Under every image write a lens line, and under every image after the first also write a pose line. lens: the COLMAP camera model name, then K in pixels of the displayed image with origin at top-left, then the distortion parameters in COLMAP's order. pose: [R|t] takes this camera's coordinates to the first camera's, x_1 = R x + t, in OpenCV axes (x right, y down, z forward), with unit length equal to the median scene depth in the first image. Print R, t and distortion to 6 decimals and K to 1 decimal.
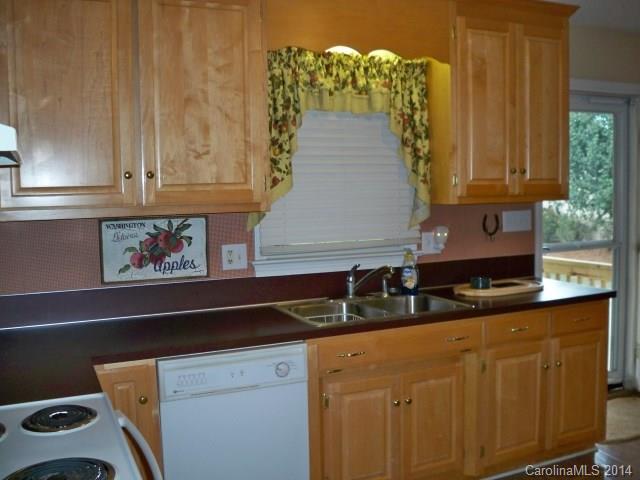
lens RADIAL K [[658.9, 0, 320.0], [0, 658.9, 240.0], [0, 0, 1]] dist [-0.151999, 0.122823]
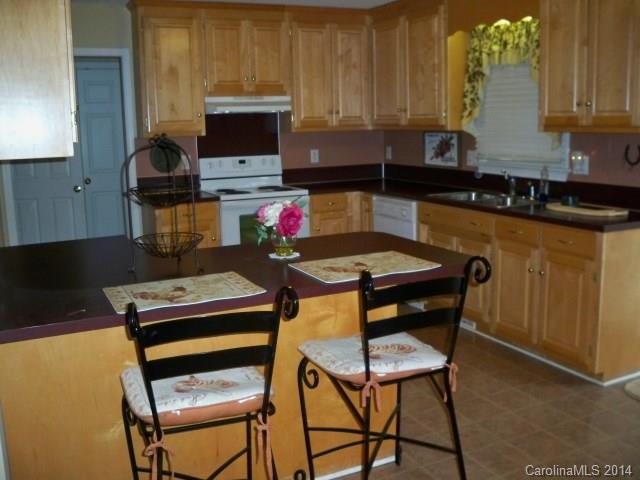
lens RADIAL K [[658.9, 0, 320.0], [0, 658.9, 240.0], [0, 0, 1]] dist [-0.151999, 0.122823]
pose [[0.028053, 0.197219, -0.979958, 1.565883], [-0.061452, 0.978830, 0.195233, -0.072705], [0.997716, 0.054744, 0.039579, 0.580675]]
